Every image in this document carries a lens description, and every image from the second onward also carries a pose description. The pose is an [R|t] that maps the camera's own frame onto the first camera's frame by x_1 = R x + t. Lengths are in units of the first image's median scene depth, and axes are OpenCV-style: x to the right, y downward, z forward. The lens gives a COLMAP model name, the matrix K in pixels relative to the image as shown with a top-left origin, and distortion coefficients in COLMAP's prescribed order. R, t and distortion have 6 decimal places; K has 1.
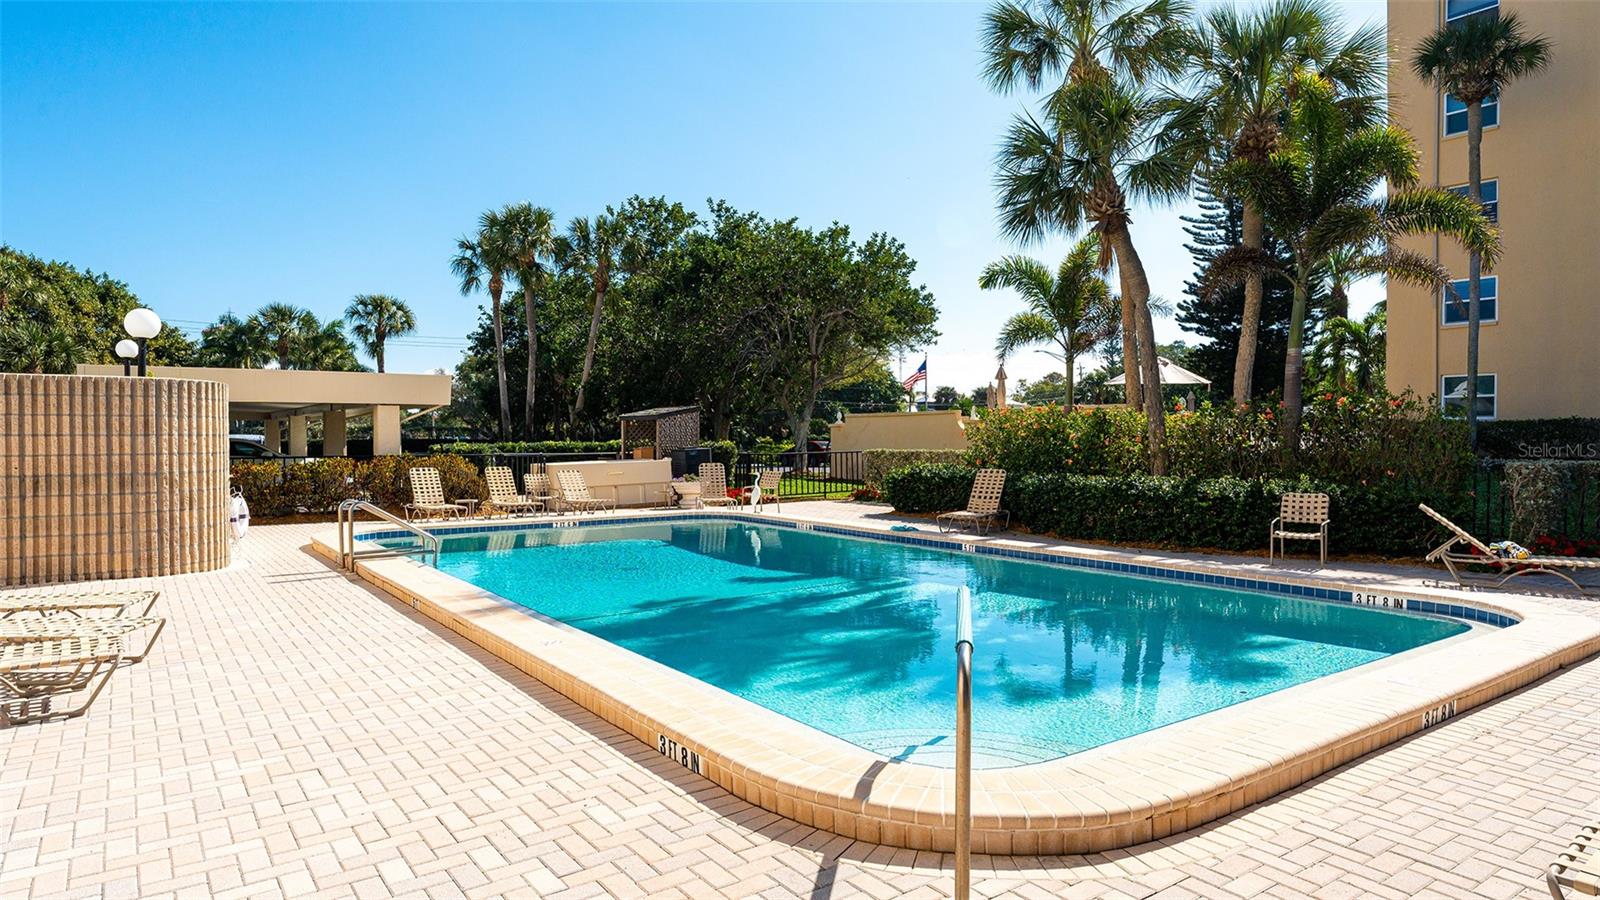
lens RADIAL K [[921.8, 0, 794.0], [0, 921.8, 447.4], [0, 0, 1]] dist [-0.005145, -0.000794]
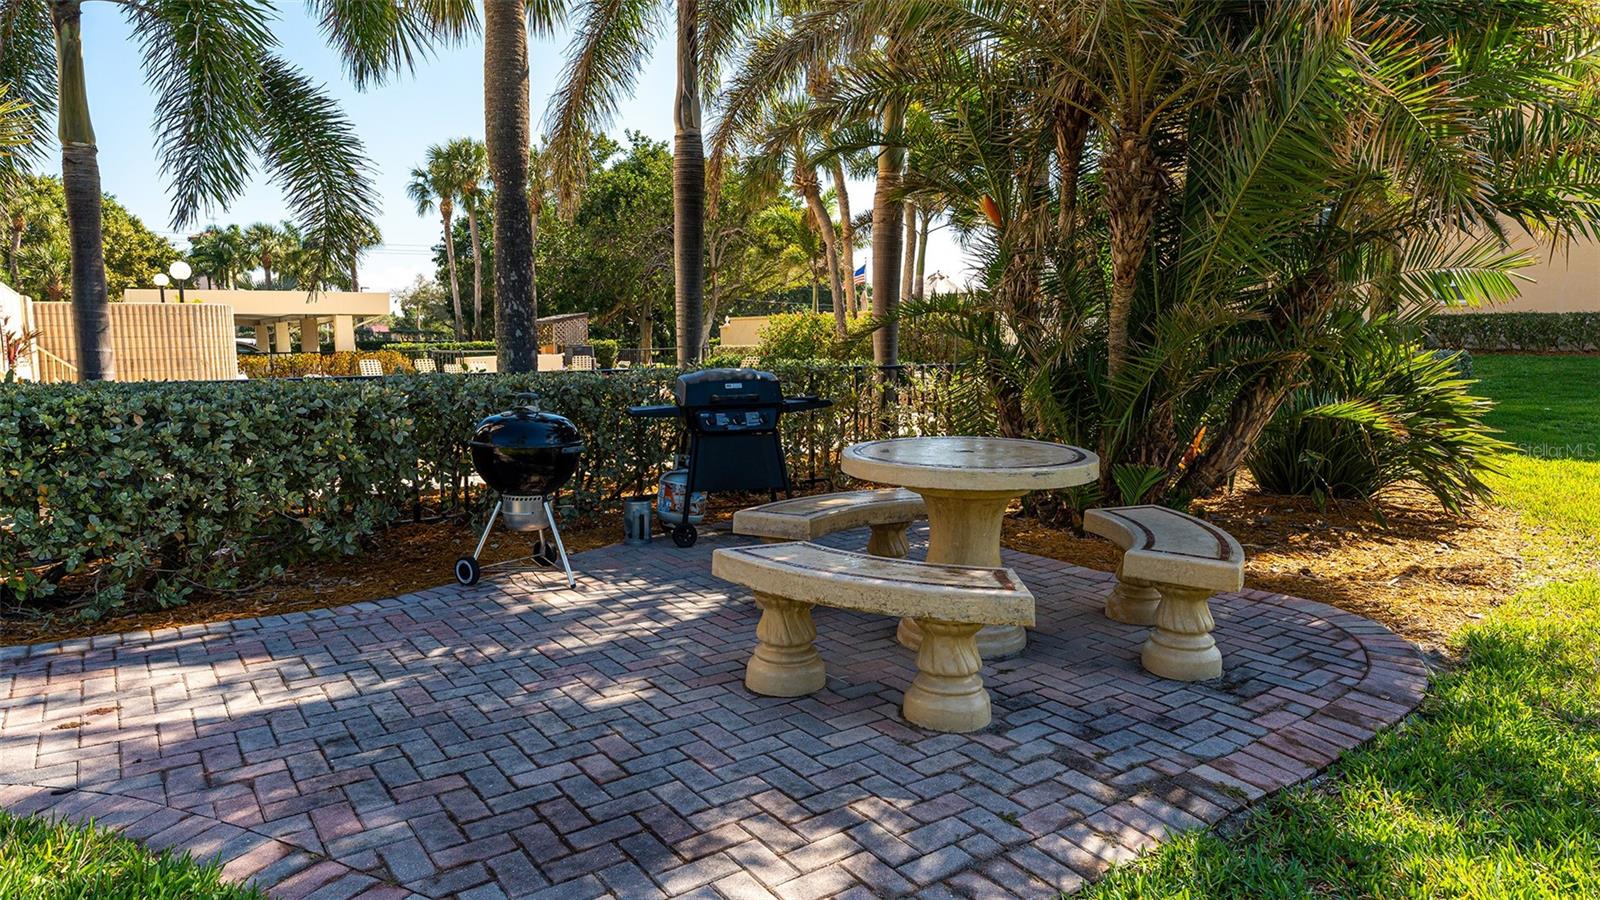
lens RADIAL K [[982.5, 0, 800.4], [0, 982.5, 445.1], [0, 0, 1]] dist [0.010384, 0.001669]
pose [[0.999792, -0.005502, -0.019658, 0.205956], [0.007372, 0.995322, 0.096328, 0.008205], [0.019036, -0.096453, 0.995156, -0.361153]]
